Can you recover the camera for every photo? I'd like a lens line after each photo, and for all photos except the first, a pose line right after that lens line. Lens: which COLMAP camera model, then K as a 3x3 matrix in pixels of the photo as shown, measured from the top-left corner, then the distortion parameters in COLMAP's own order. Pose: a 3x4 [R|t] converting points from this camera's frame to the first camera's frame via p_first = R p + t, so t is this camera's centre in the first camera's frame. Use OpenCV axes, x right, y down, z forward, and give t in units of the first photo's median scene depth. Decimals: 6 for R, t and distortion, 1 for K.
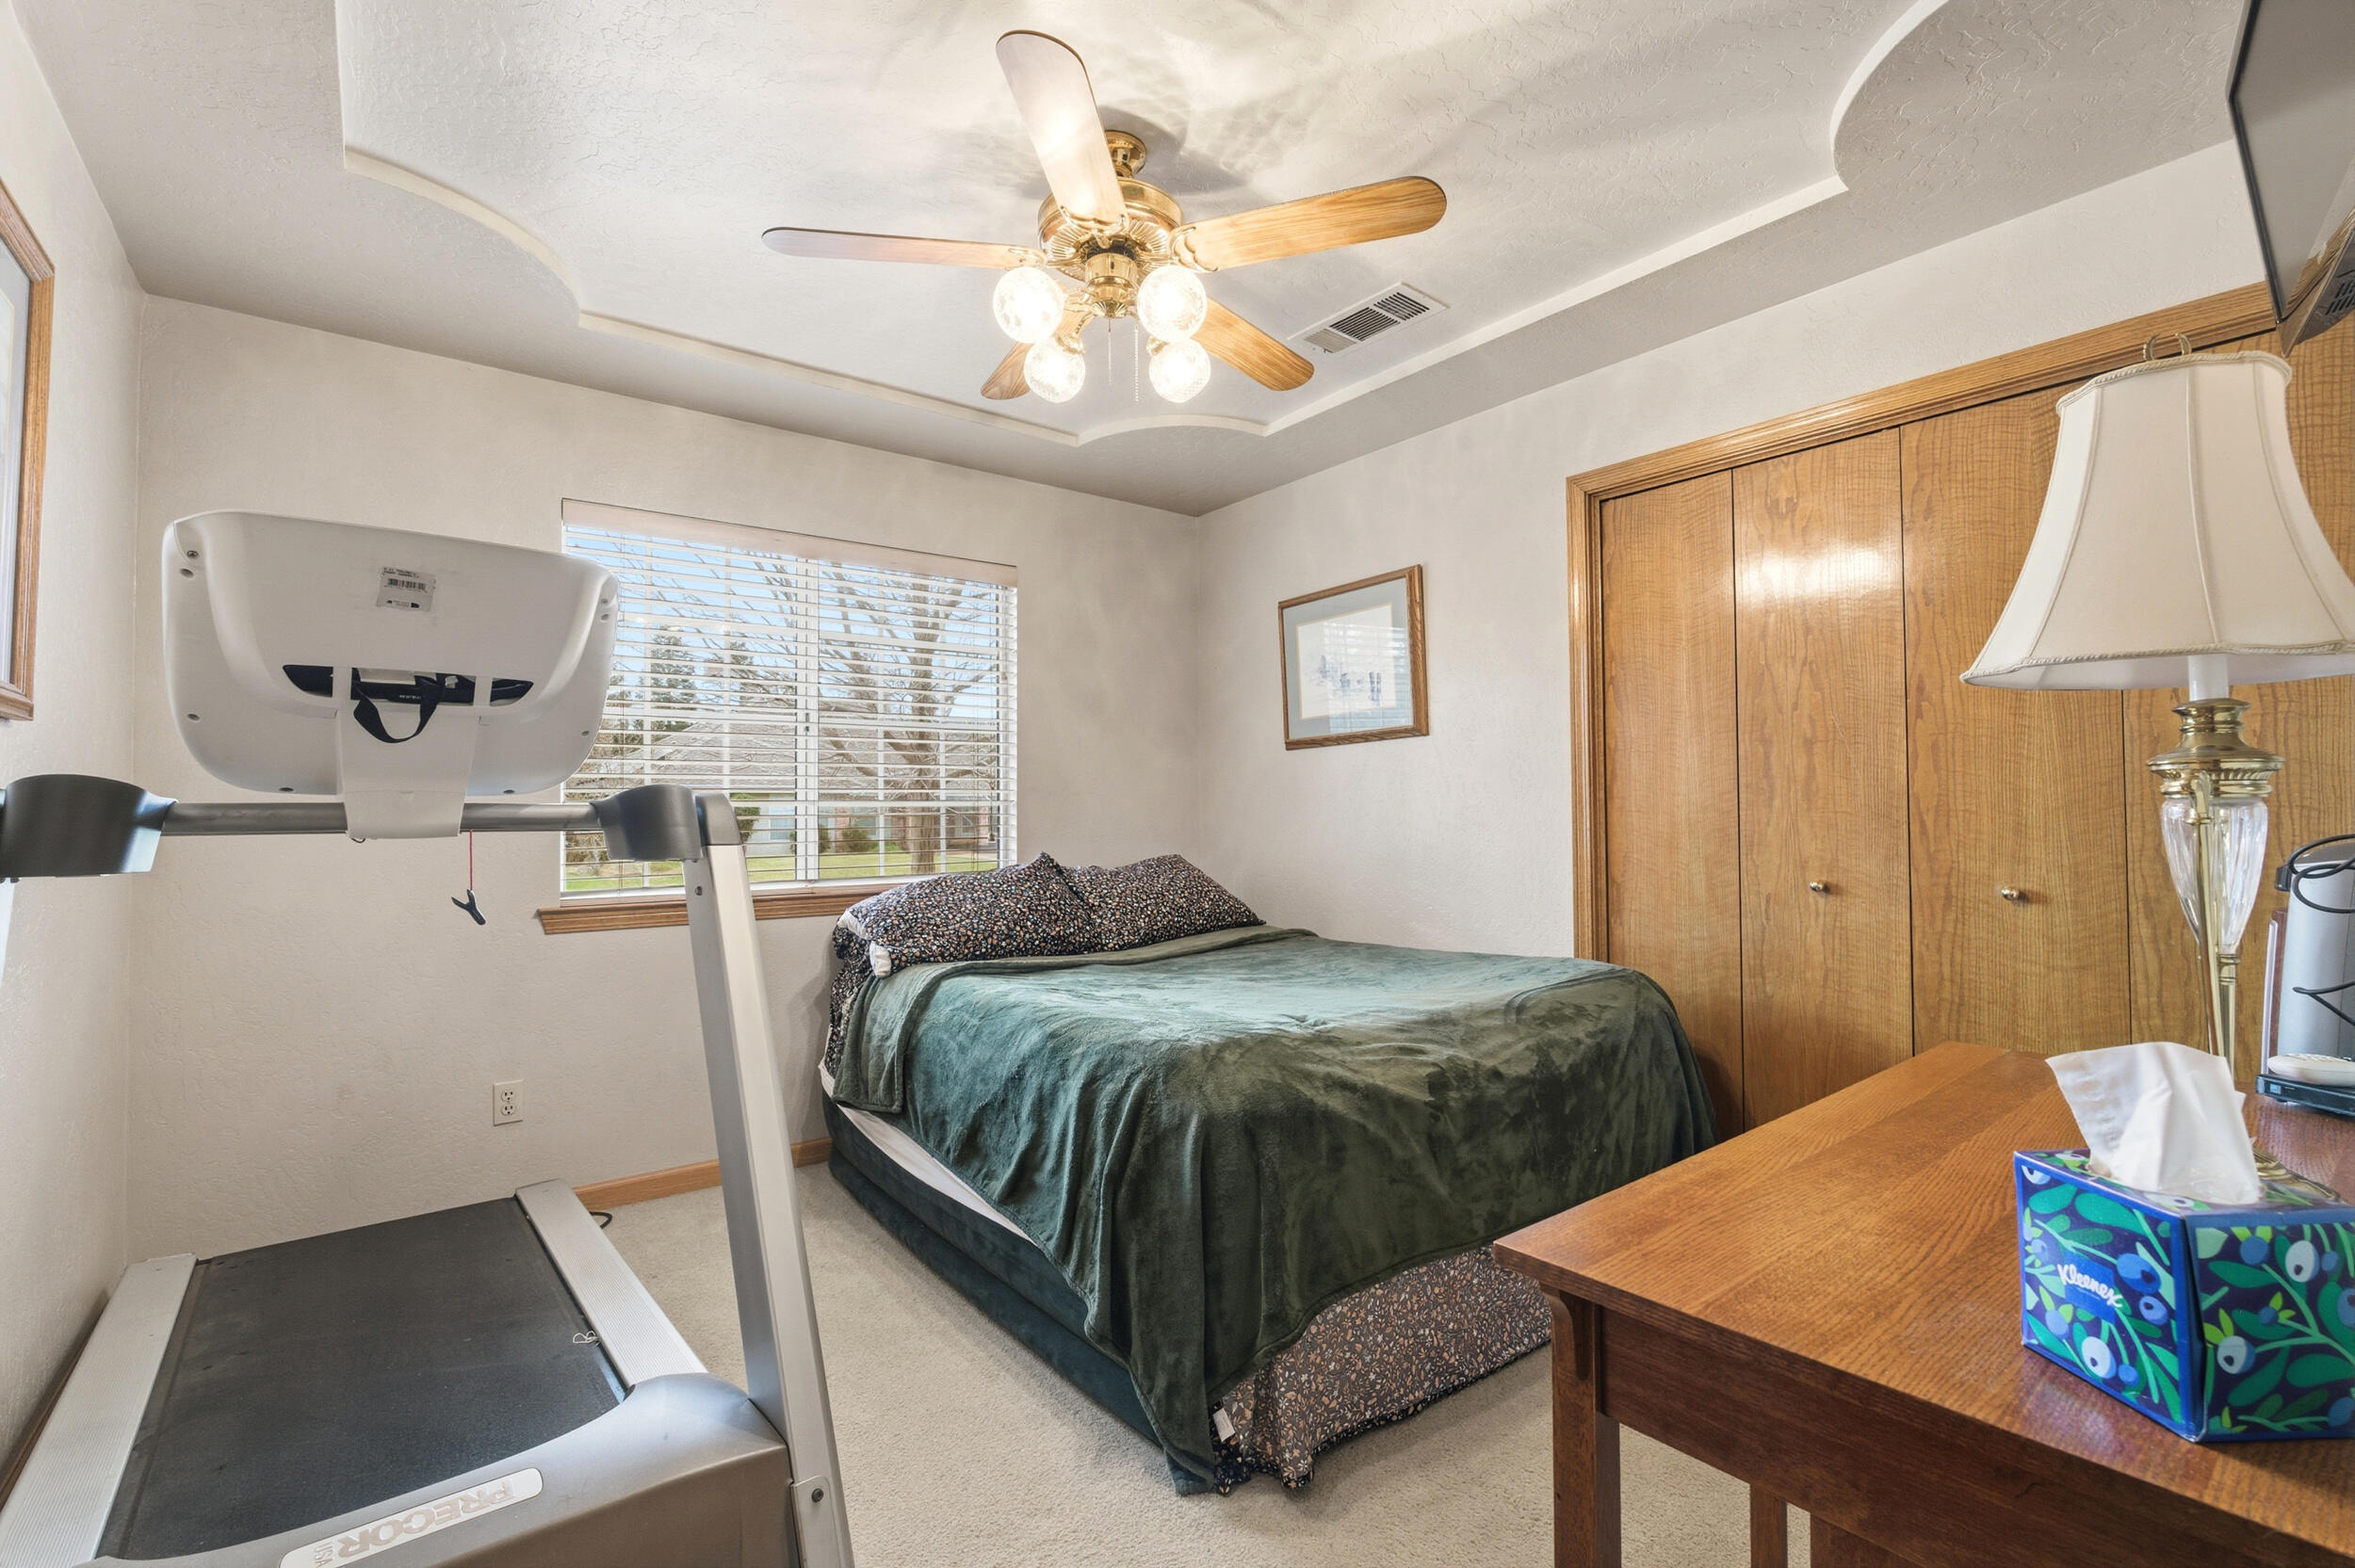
lens RADIAL K [[1064.0, 0, 1176.0], [0, 1064.0, 779.6], [0, 0, 1]] dist [-0.011350, 0.004058]
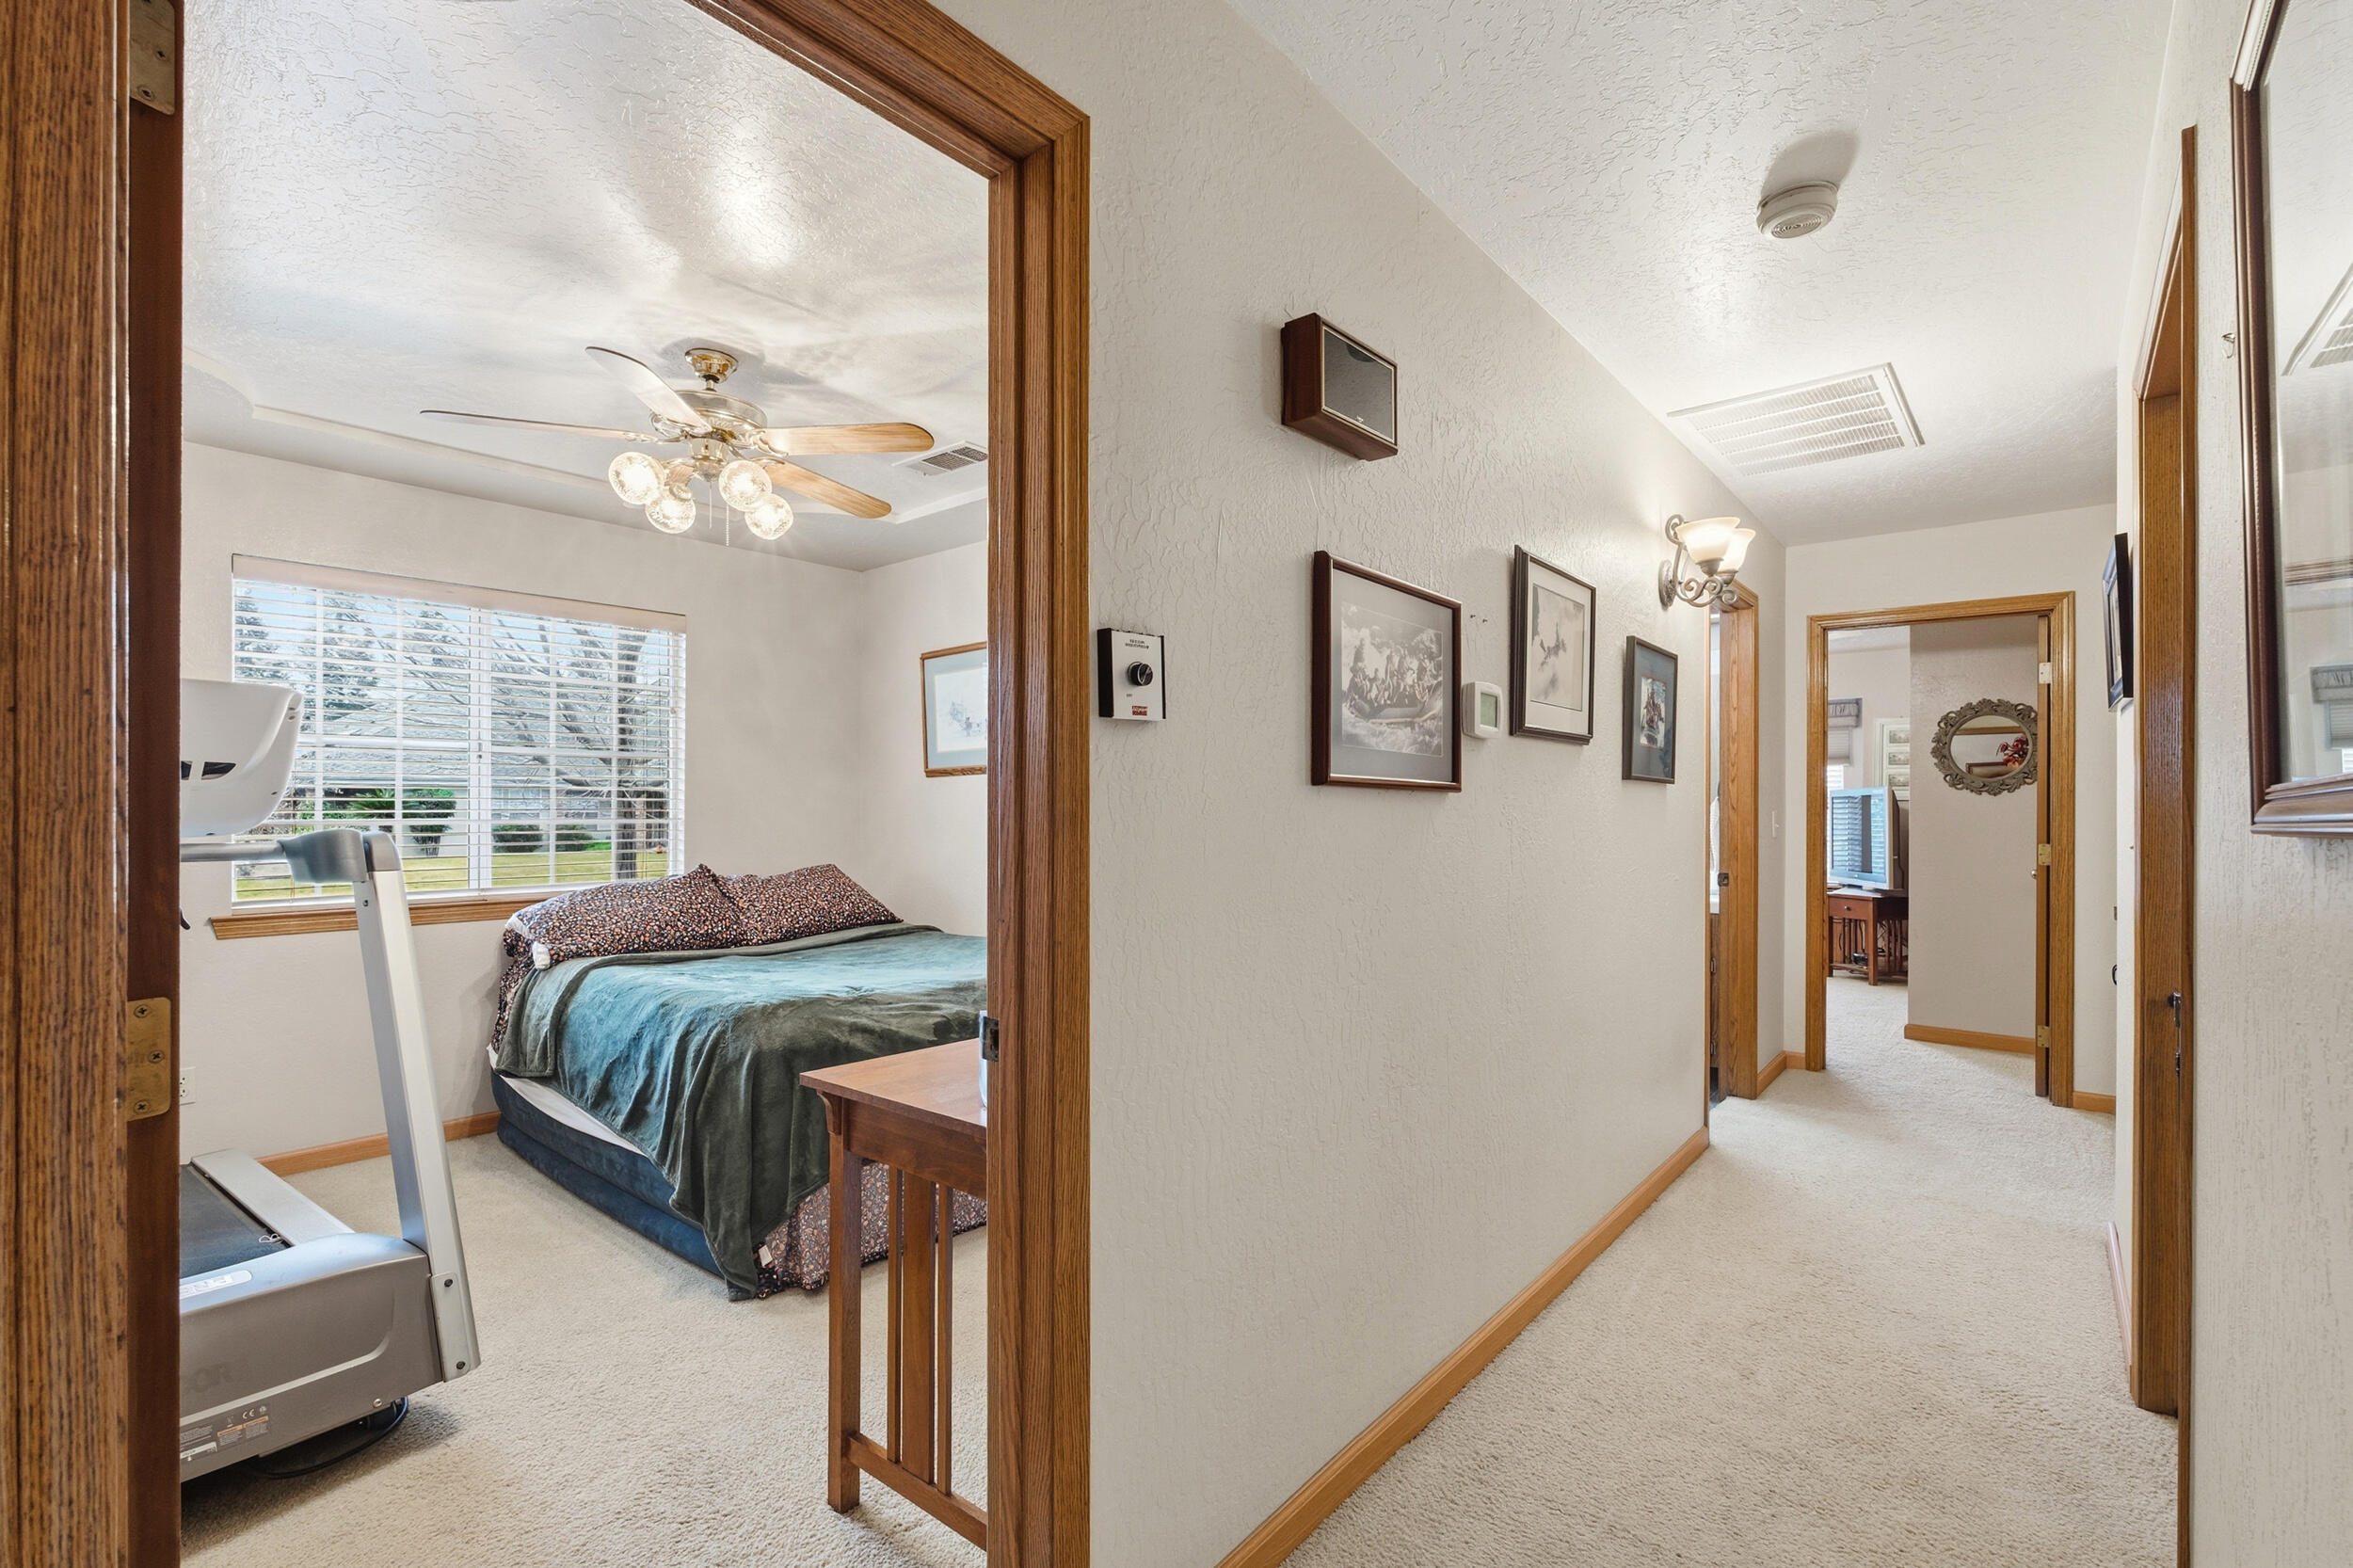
lens RADIAL K [[1063.3, 0, 1171.2], [0, 1063.3, 802.7], [0, 0, 1]] dist [-0.011350, 0.004058]
pose [[0.975388, 0.010682, 0.220235, 0.223889], [-0.015740, 0.999651, 0.021224, -0.059174], [-0.219931, -0.024168, 0.975216, -0.475474]]
